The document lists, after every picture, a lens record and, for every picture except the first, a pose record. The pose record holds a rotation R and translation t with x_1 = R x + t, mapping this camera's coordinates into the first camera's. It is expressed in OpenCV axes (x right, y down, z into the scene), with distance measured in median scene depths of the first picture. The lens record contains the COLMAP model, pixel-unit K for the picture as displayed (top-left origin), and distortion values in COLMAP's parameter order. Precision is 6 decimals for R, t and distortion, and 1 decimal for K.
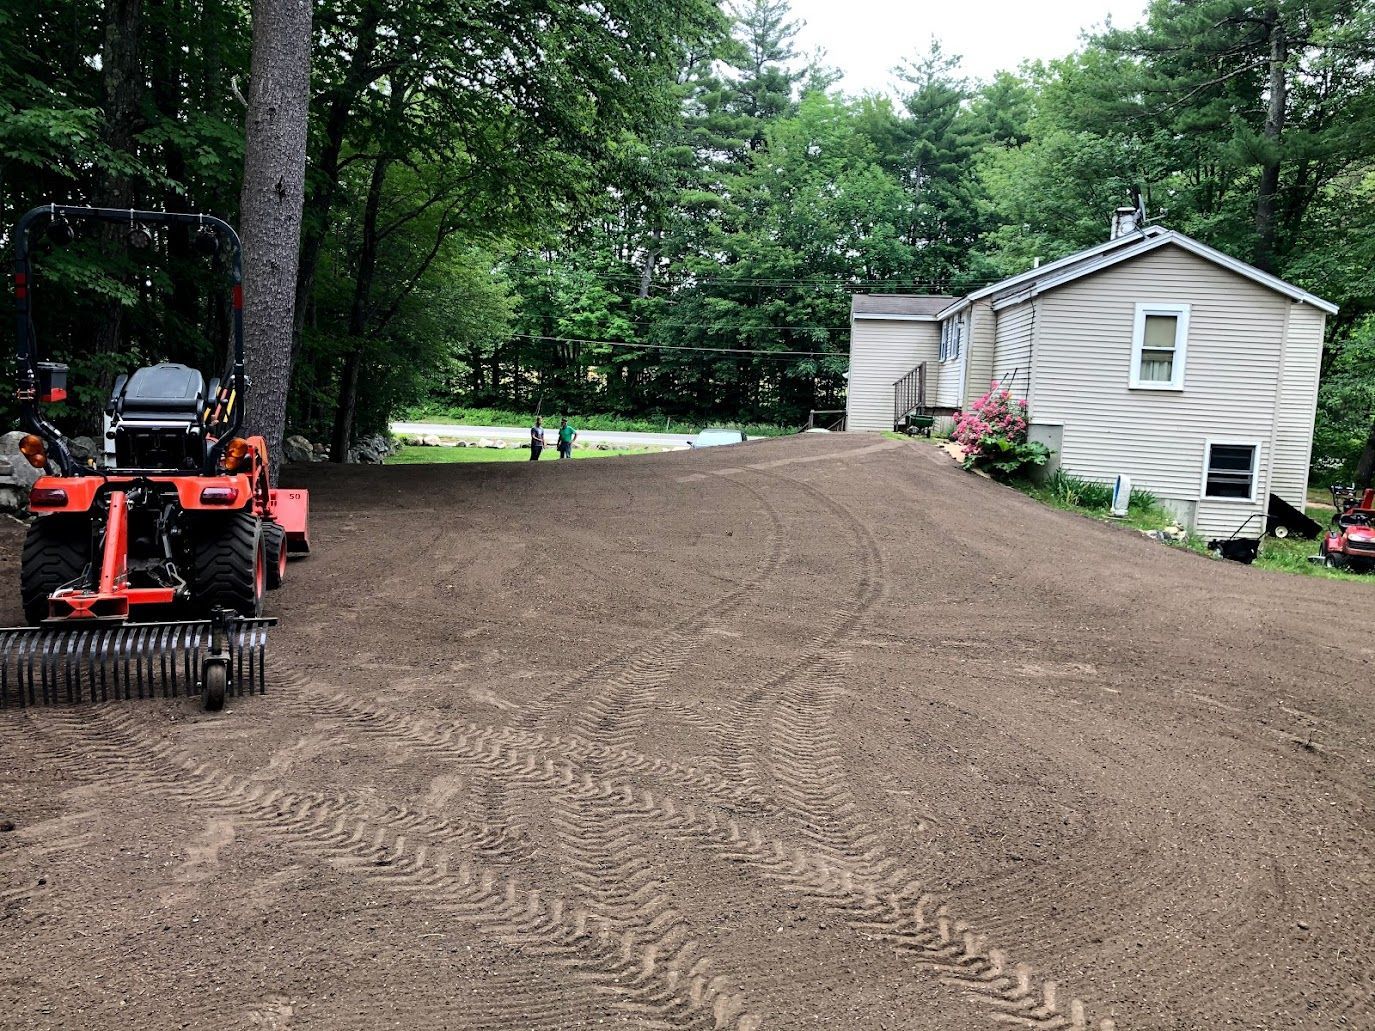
lens RADIAL K [[1109.7, 0, 687.5], [0, 1109.7, 515.5], [0, 0, 1]] dist [0.011486, 0.015252]
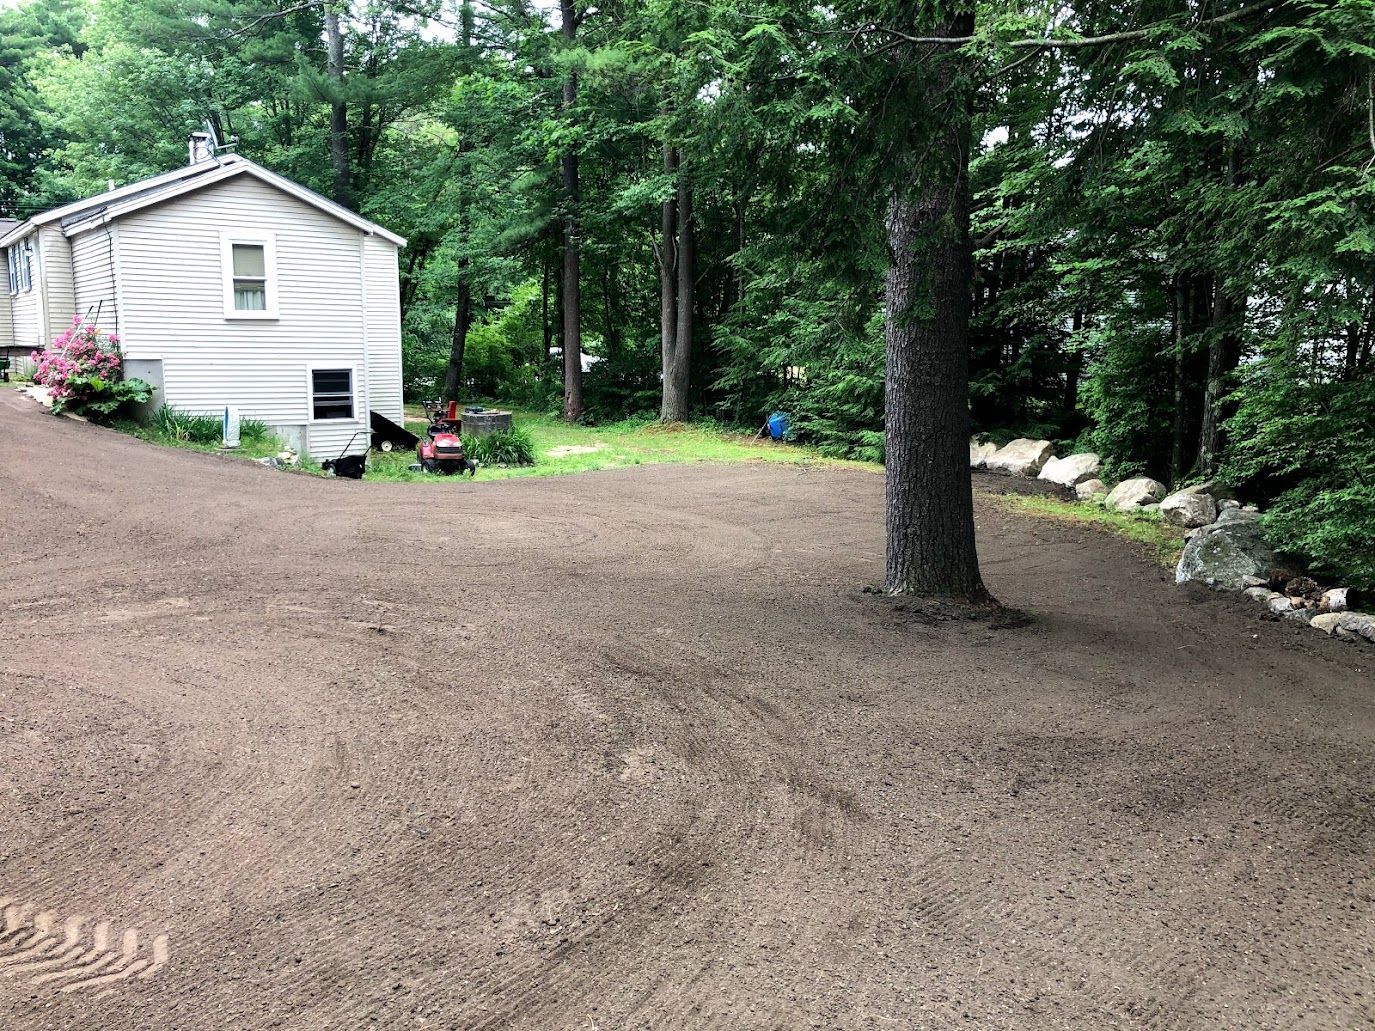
lens RADIAL K [[1106.2, 0, 671.9], [0, 1106.2, 509.0], [0, 0, 1]] dist [0.042723, -0.049140]
pose [[0.740169, -0.145214, 0.656553, 0.012539], [0.109619, 0.989399, 0.095252, 0.002625], [-0.663425, 0.001468, 0.748241, -0.007170]]
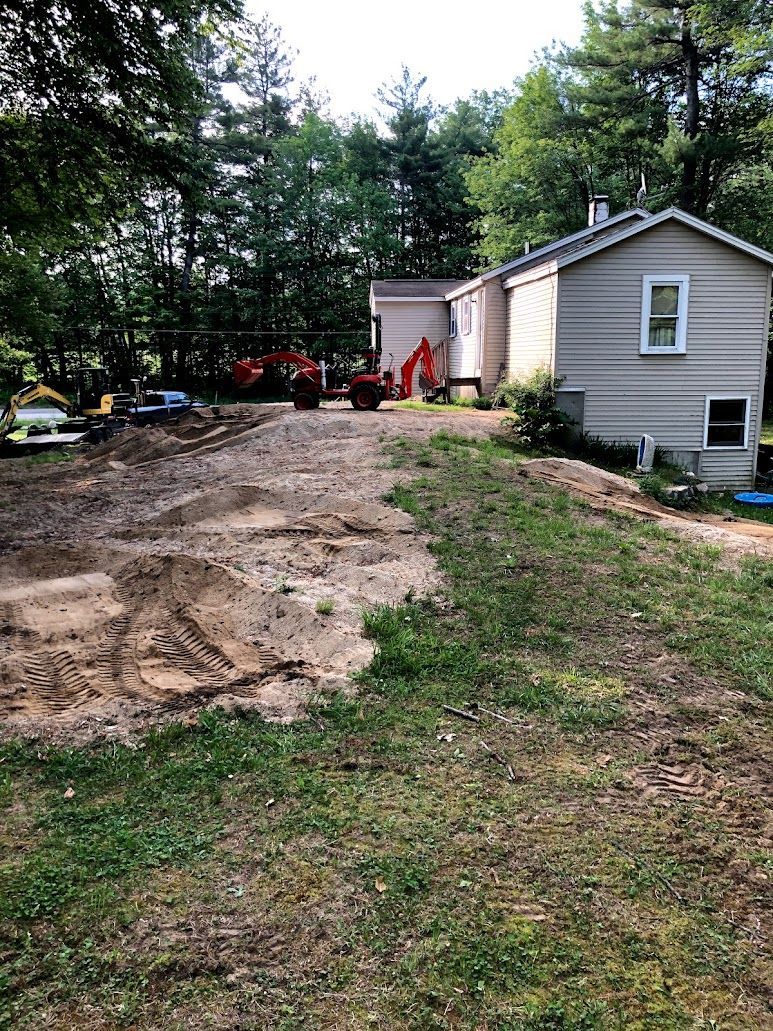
lens RADIAL K [[833.8, 0, 394.8], [0, 833.8, 514.9], [0, 0, 1]] dist [0.044241, -0.049423]
pose [[0.979788, -0.086049, 0.180584, -0.005545], [0.073148, 0.994349, 0.076933, -0.031432], [-0.186183, -0.062169, 0.980546, 0.183262]]
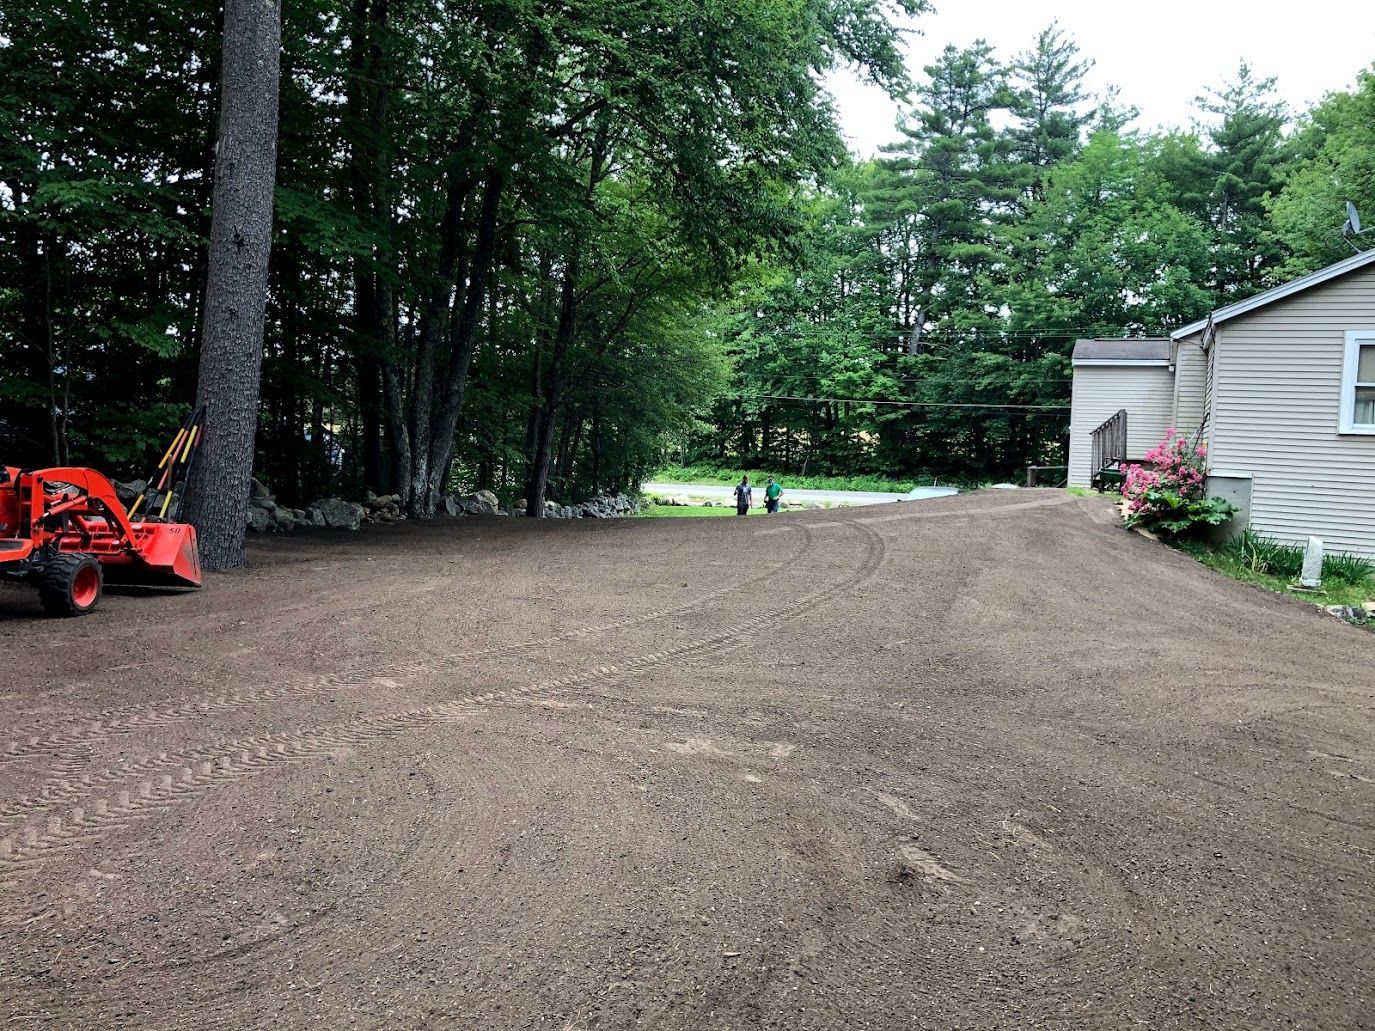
lens RADIAL K [[1113.5, 0, 679.6], [0, 1113.5, 500.5], [0, 0, 1]] dist [0.046370, -0.044737]
pose [[0.959329, 0.007141, -0.282201, 0.137160], [-0.027194, 0.997368, -0.067206, 0.003969], [0.280979, 0.072147, 0.956998, 0.054398]]
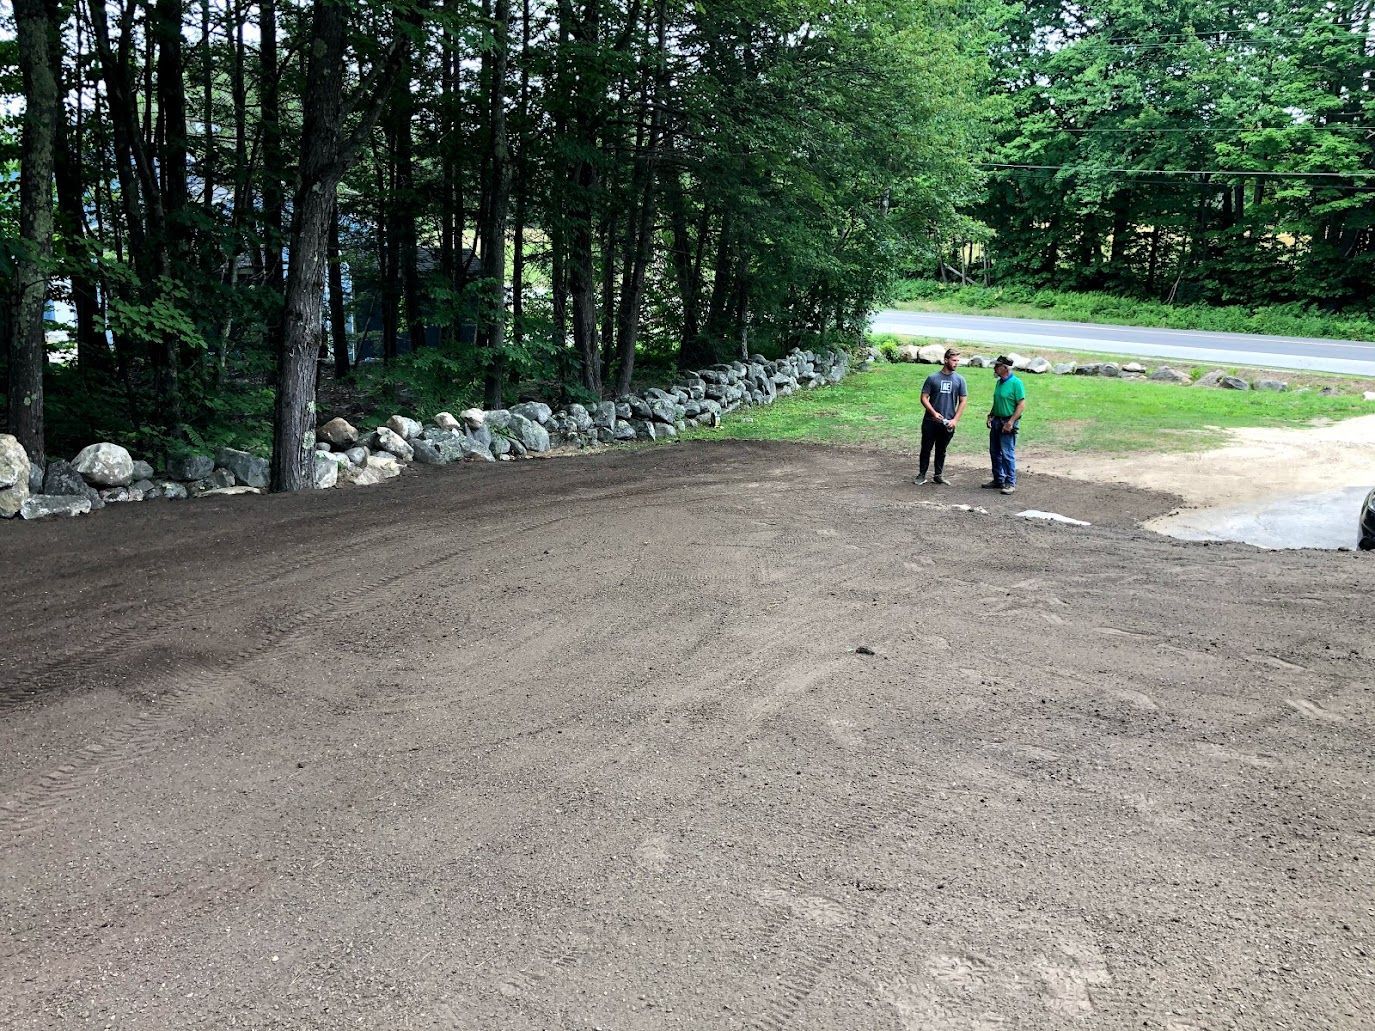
lens RADIAL K [[1133.8, 0, 685.2], [0, 1133.8, 504.5], [0, 0, 1]] dist [0.059115, -0.047879]
pose [[0.830415, 0.116489, -0.544831, 0.020318], [-0.060500, 0.990969, 0.119664, -0.126774], [0.553851, -0.066409, 0.829963, 0.972290]]
